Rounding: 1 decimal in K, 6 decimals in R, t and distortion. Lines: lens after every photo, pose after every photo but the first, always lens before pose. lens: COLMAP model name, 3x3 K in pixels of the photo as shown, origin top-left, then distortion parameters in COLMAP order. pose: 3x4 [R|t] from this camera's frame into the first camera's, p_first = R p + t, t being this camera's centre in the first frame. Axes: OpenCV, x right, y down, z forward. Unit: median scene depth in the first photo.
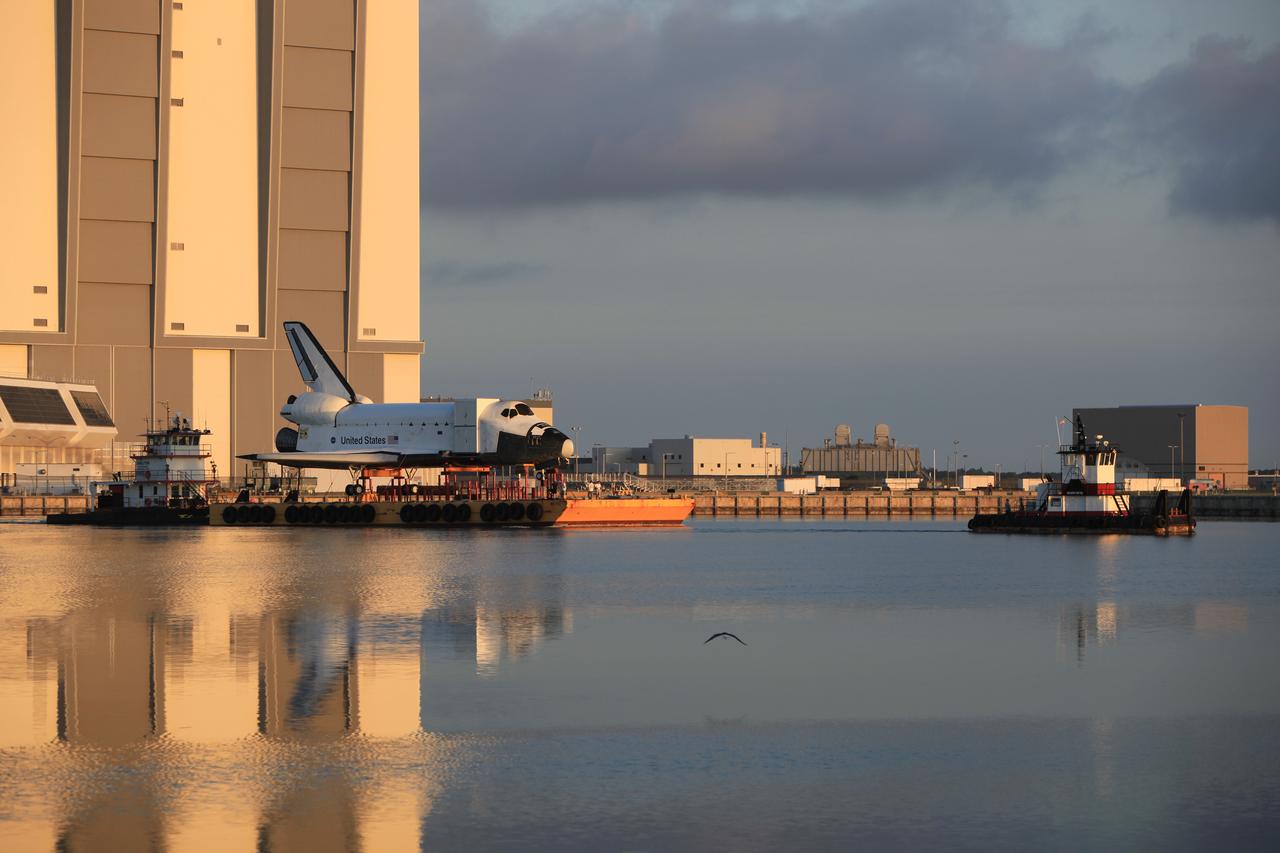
lens RADIAL K [[4107.4, 0, 640.0], [0, 4107.4, 426.5], [0, 0, 1]] dist [0.174526, 0.945019]
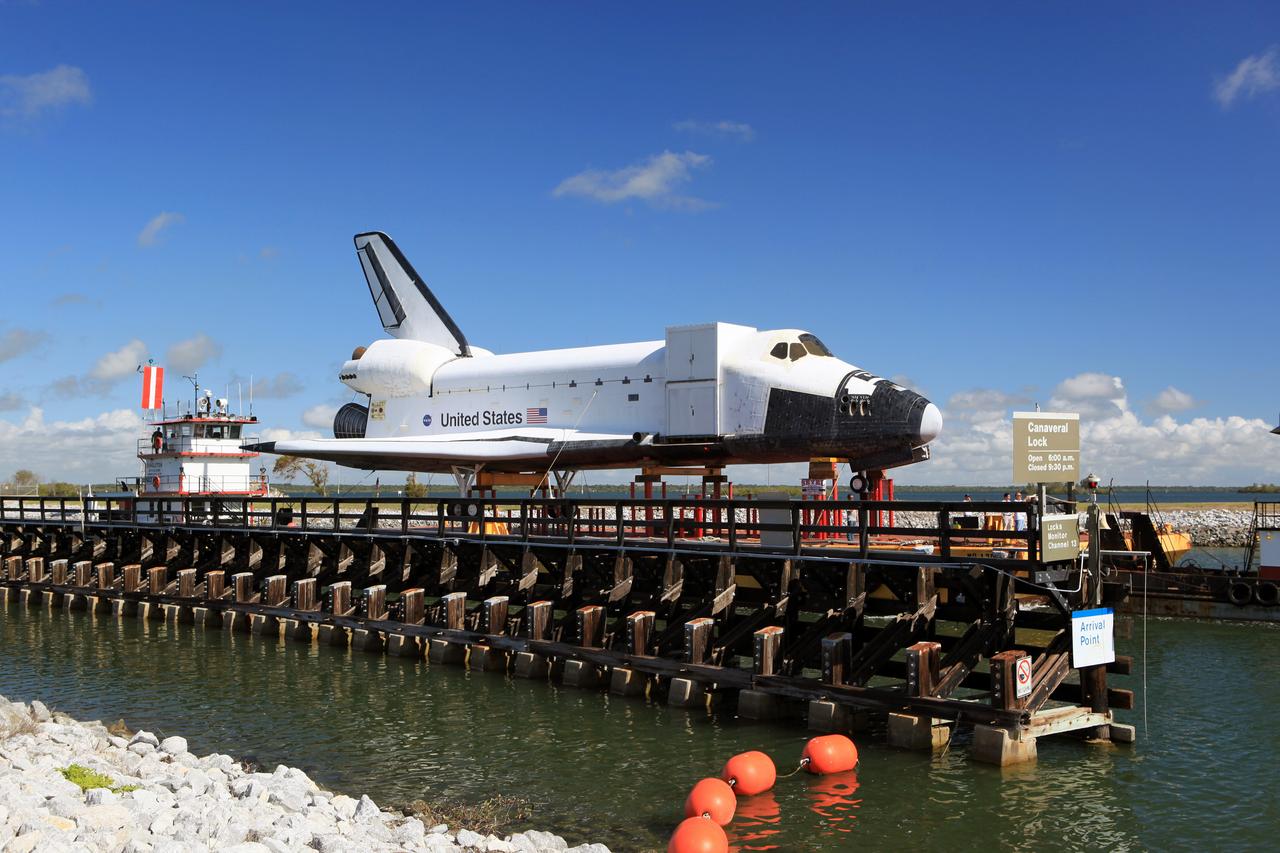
lens RADIAL K [[1390.5, 0, 640.0], [0, 1390.5, 426.5], [0, 0, 1]] dist [-0.000307, 0.001707]
pose [[0.999160, 0.005174, 0.040650, -0.054174], [-0.003799, 0.999420, -0.033832, 0.010635], [-0.040801, 0.033650, 0.998601, 0.822581]]
